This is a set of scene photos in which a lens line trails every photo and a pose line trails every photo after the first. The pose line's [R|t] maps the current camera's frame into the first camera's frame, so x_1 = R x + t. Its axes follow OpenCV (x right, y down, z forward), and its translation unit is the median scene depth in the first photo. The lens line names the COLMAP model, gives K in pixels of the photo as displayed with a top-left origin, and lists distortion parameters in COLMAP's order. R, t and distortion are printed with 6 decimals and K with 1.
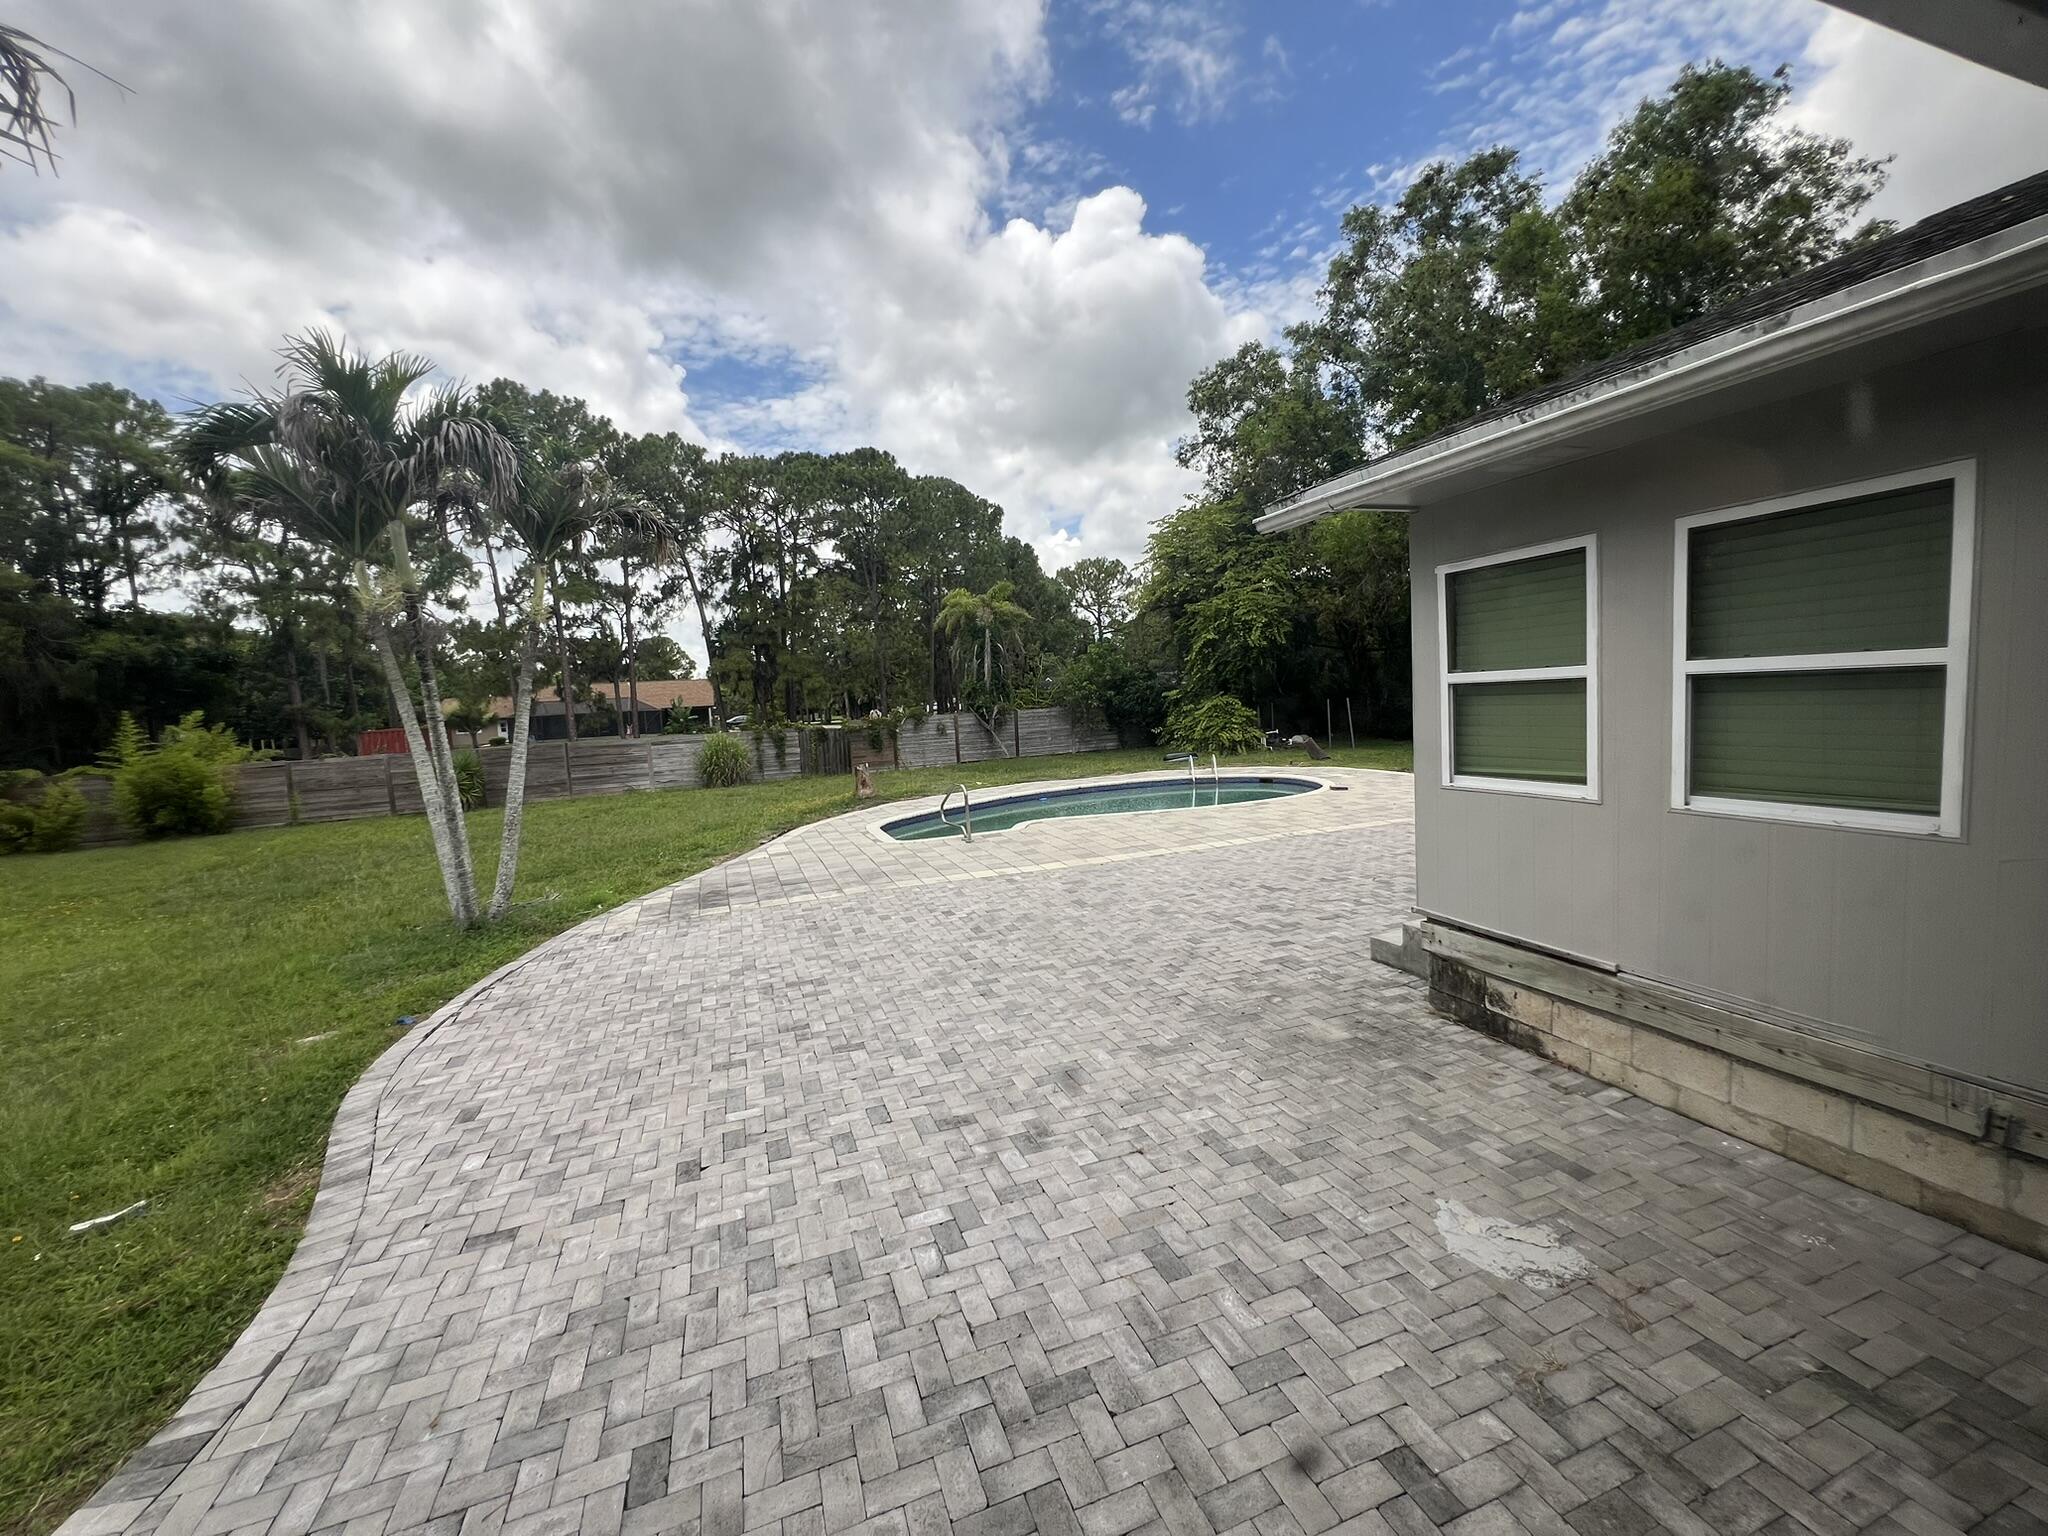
lens RADIAL K [[827.0, 0, 1023.2], [0, 827.0, 772.8], [0, 0, 1]] dist [-0.000522, 0.000308]
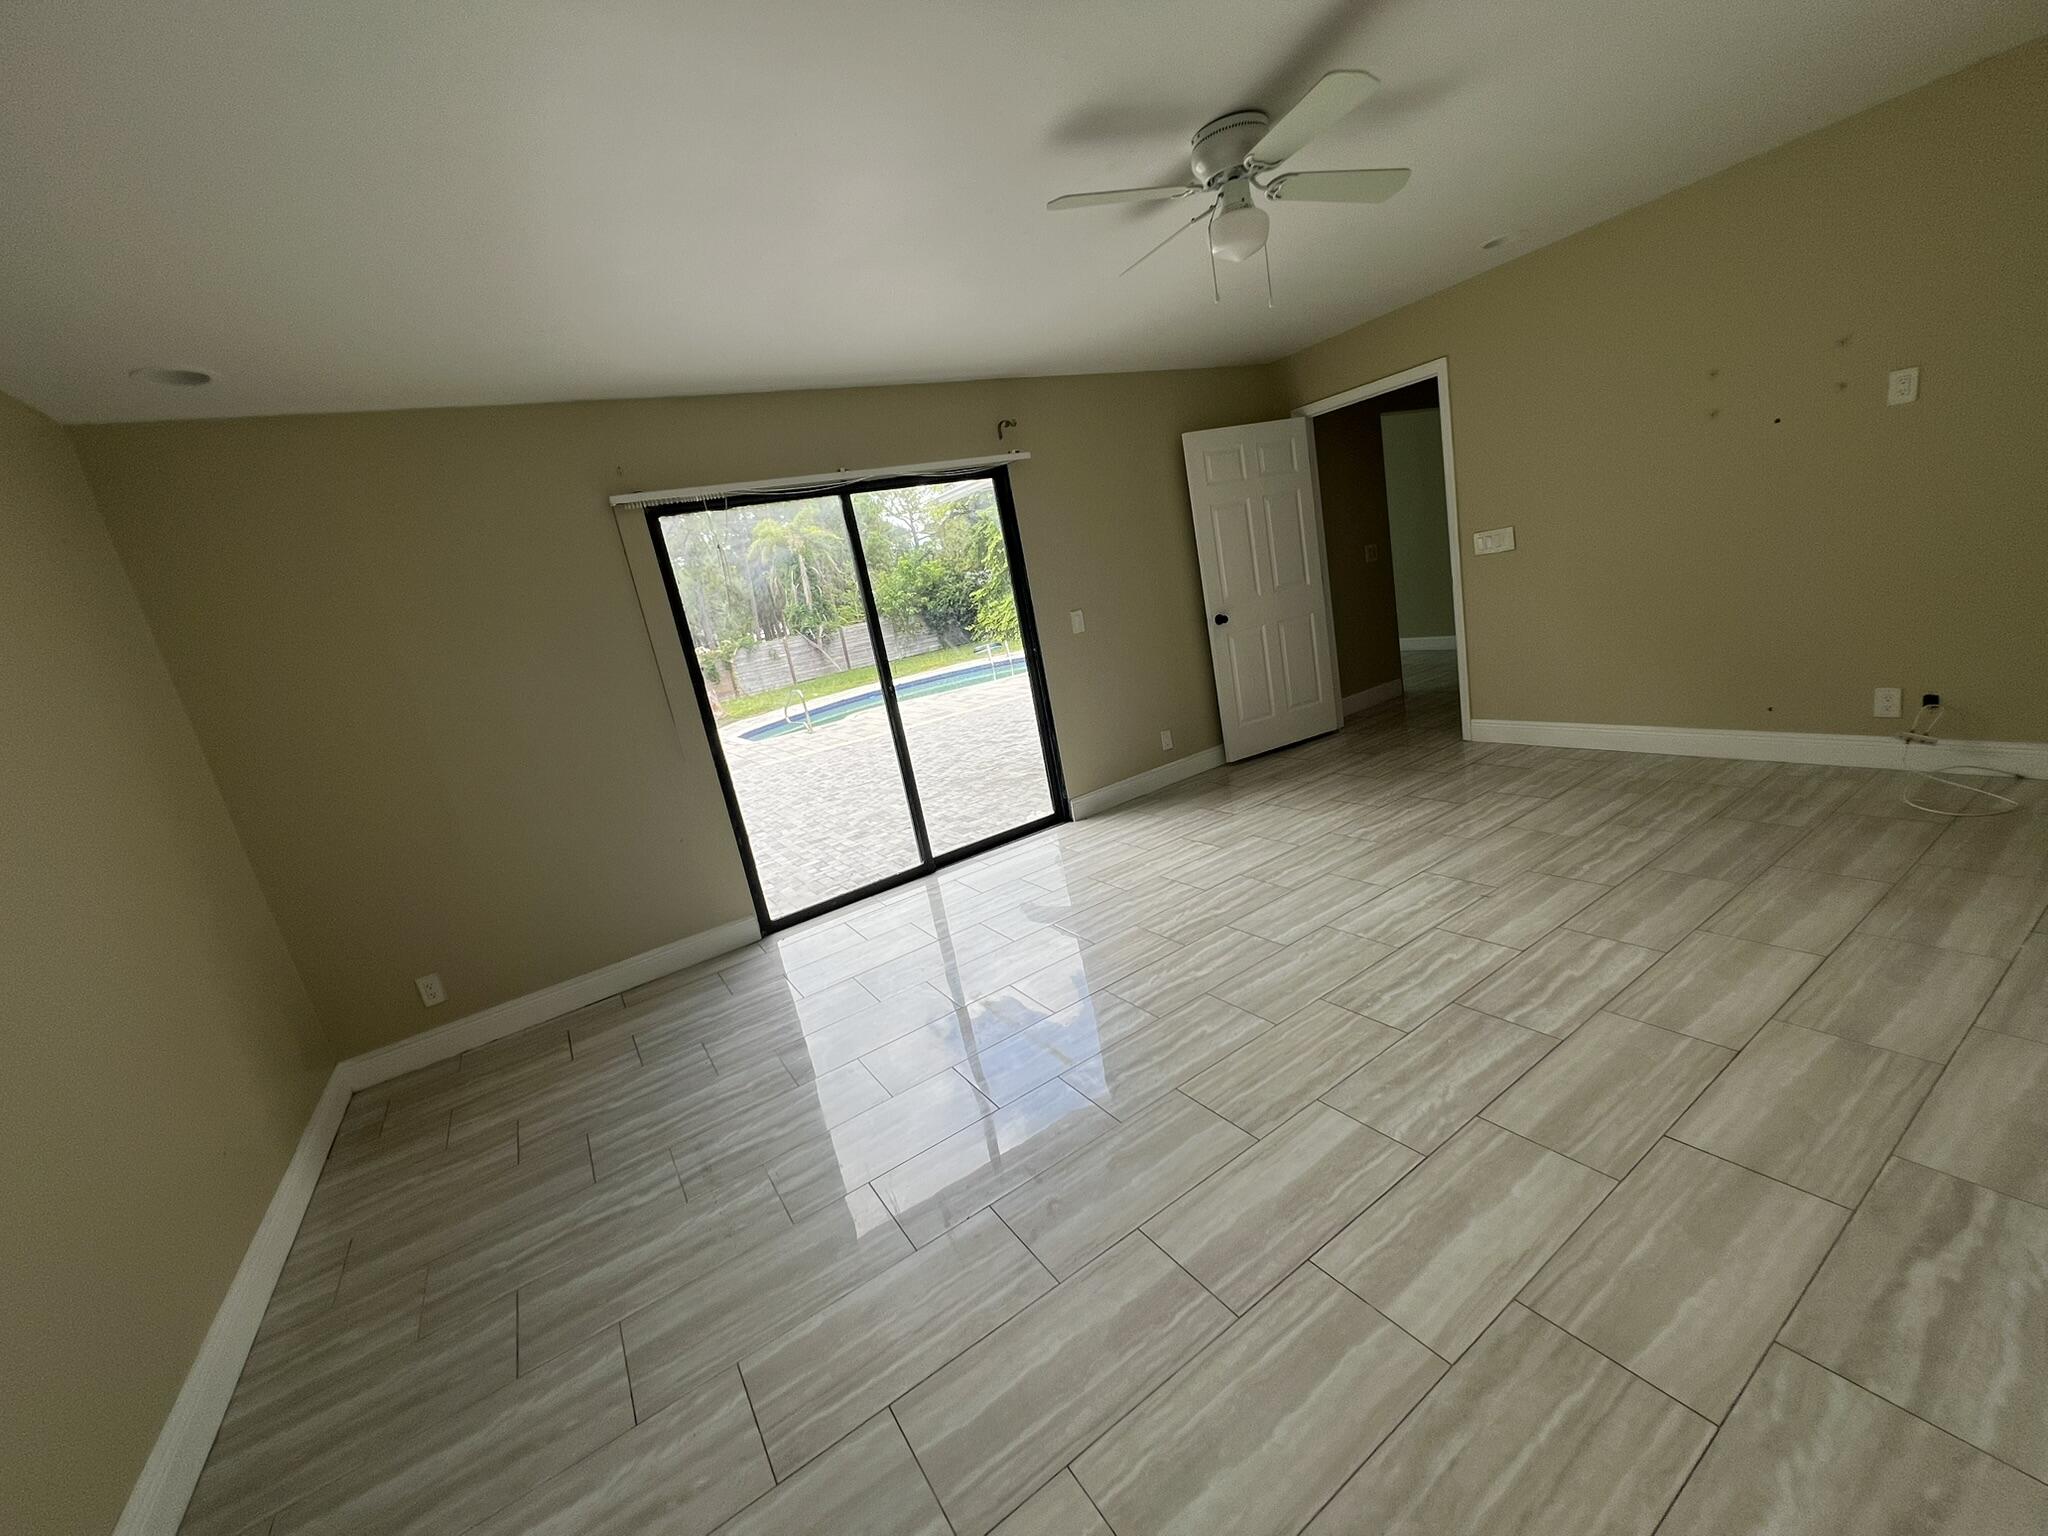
lens RADIAL K [[827.0, 0, 1016.3], [0, 827.0, 778.8], [0, 0, 1]] dist [-0.000522, 0.000308]
pose [[0.973423, -0.164913, 0.158908, 0.011683], [0.144847, 0.980801, 0.130570, 0.012701], [-0.177390, -0.104083, 0.978621, -0.134696]]
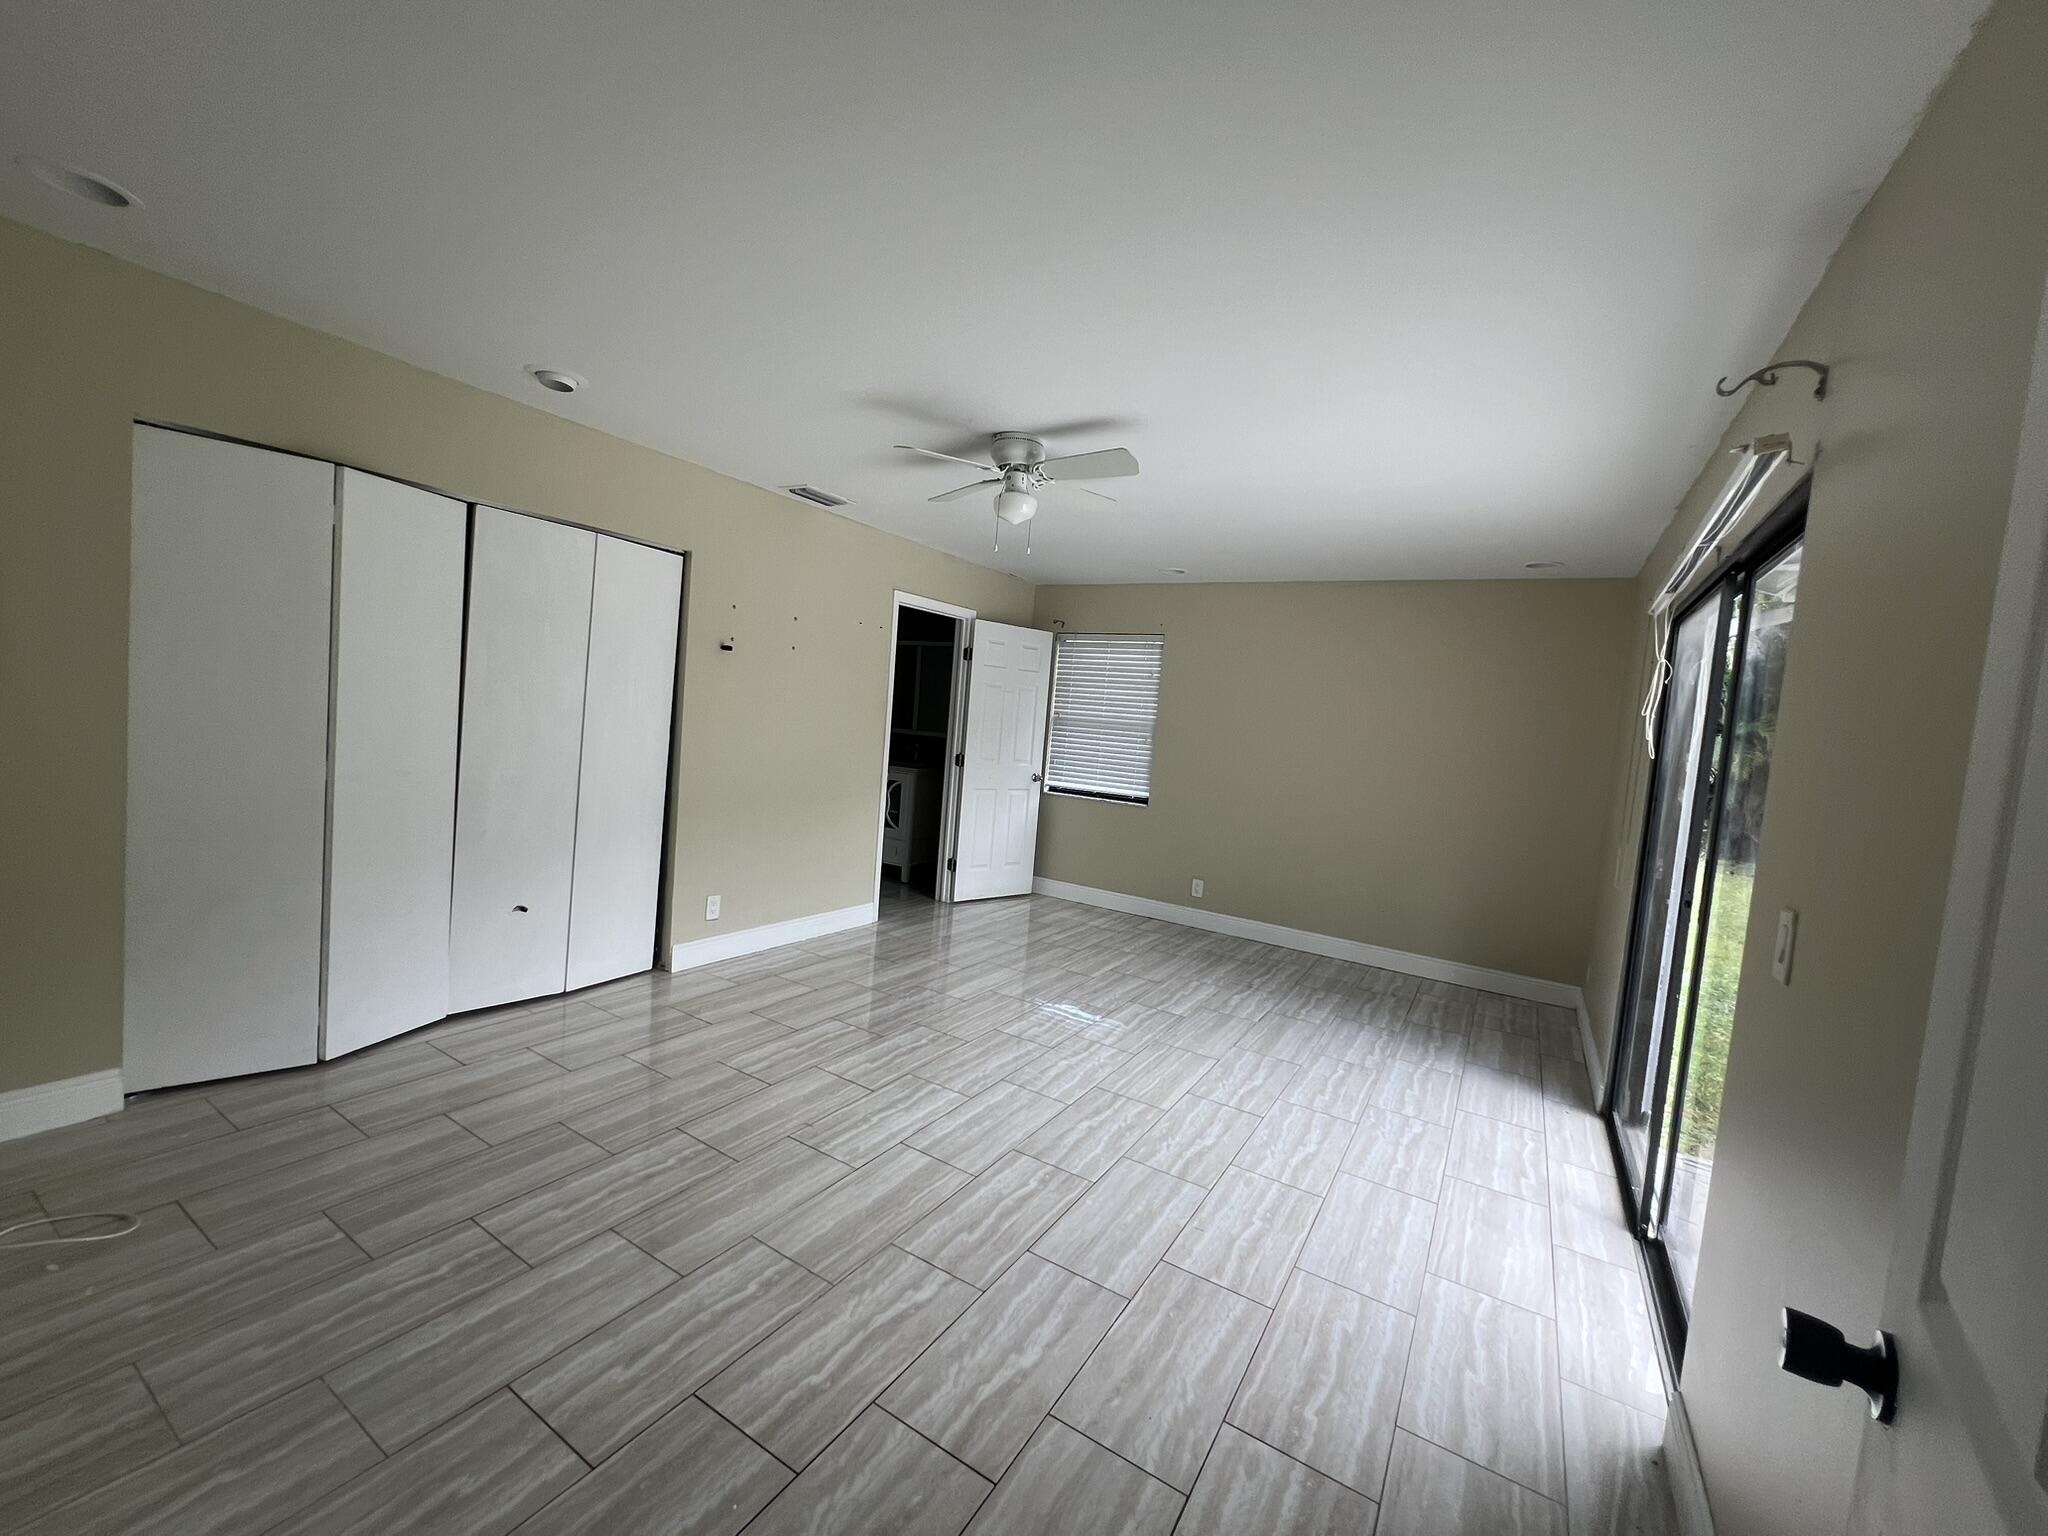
lens RADIAL K [[827.0, 0, 1024.3], [0, 827.0, 764.6], [0, 0, 1]] dist [-0.000522, 0.000308]
pose [[-0.793593, 0.028530, -0.607779, 0.166173], [-0.092966, 0.981486, 0.167461, -0.018510], [0.601304, 0.189399, -0.776248, 0.108114]]
